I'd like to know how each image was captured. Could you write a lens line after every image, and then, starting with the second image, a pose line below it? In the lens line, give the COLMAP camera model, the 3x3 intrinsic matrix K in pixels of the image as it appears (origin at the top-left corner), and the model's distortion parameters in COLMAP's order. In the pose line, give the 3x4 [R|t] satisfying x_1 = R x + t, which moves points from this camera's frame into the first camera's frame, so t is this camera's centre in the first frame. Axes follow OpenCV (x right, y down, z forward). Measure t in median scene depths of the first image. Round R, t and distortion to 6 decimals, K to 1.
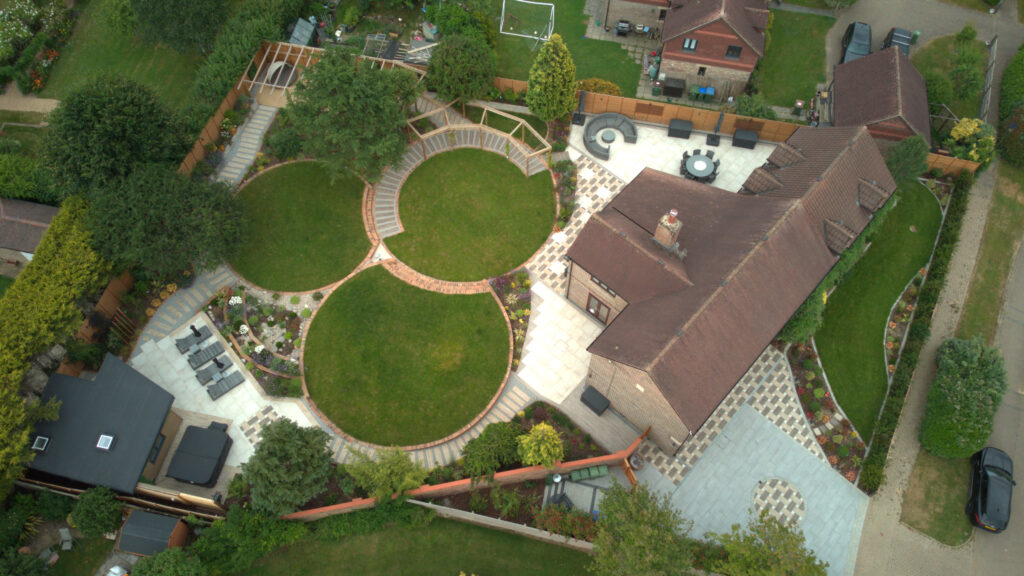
lens RADIAL K [[774.8, 0, 510.5], [0, 774.8, 283.9], [0, 0, 1]] dist [0.008390, -0.080666]
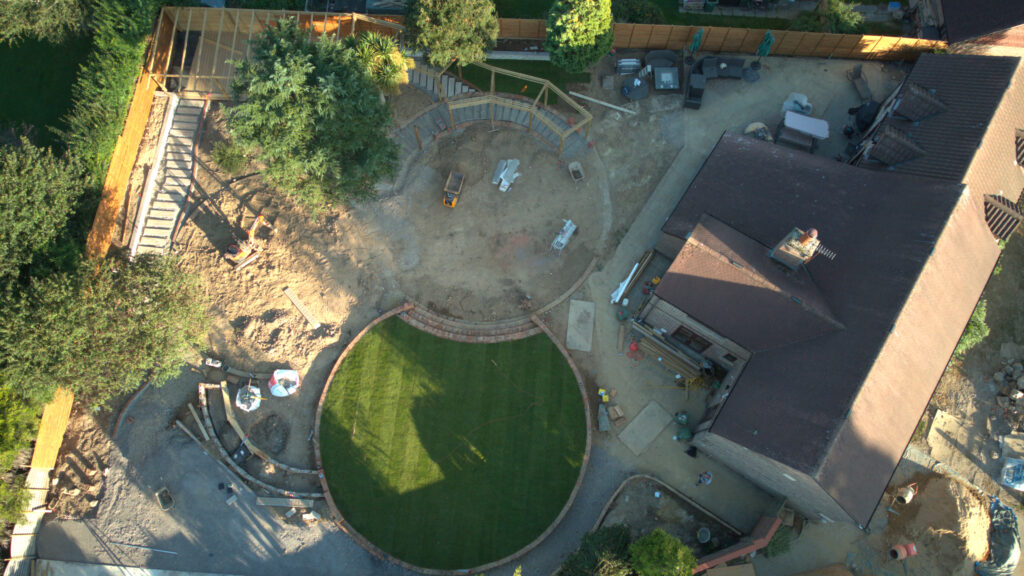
lens RADIAL K [[774.8, 0, 504.3], [0, 774.8, 294.0], [0, 0, 1]] dist [0.008390, -0.080666]
pose [[0.986952, -0.152351, 0.052110, -0.100999], [0.137242, 0.965205, 0.222585, -0.204072], [-0.084208, -0.212529, 0.973520, 0.270581]]
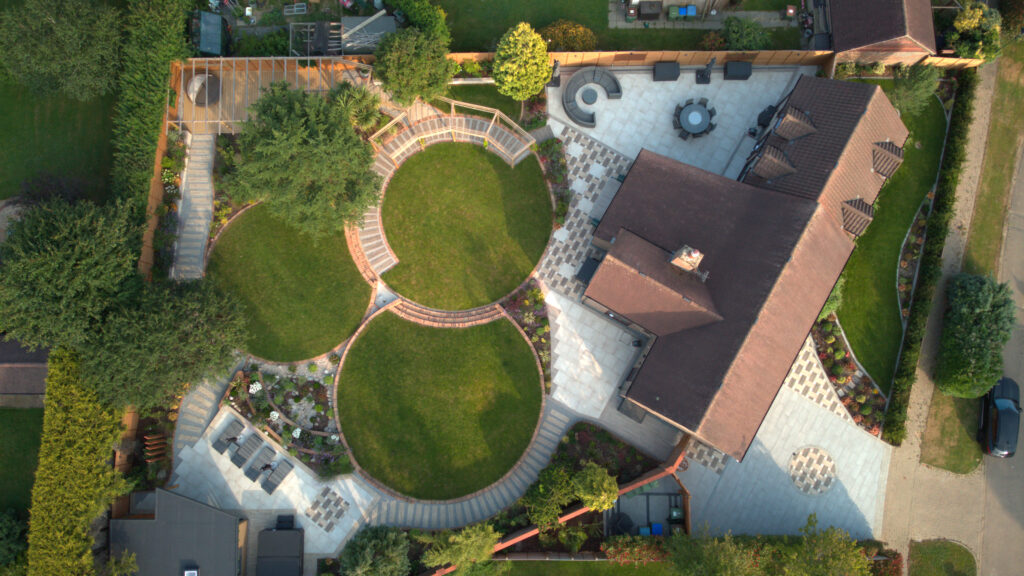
lens RADIAL K [[774.8, 0, 509.1], [0, 774.8, 294.8], [0, 0, 1]] dist [0.008390, -0.080666]
pose [[0.976748, -0.212878, 0.025413, -0.042027], [0.188434, 0.908981, 0.371816, -0.381685], [-0.102251, -0.358382, 0.927959, 0.104021]]
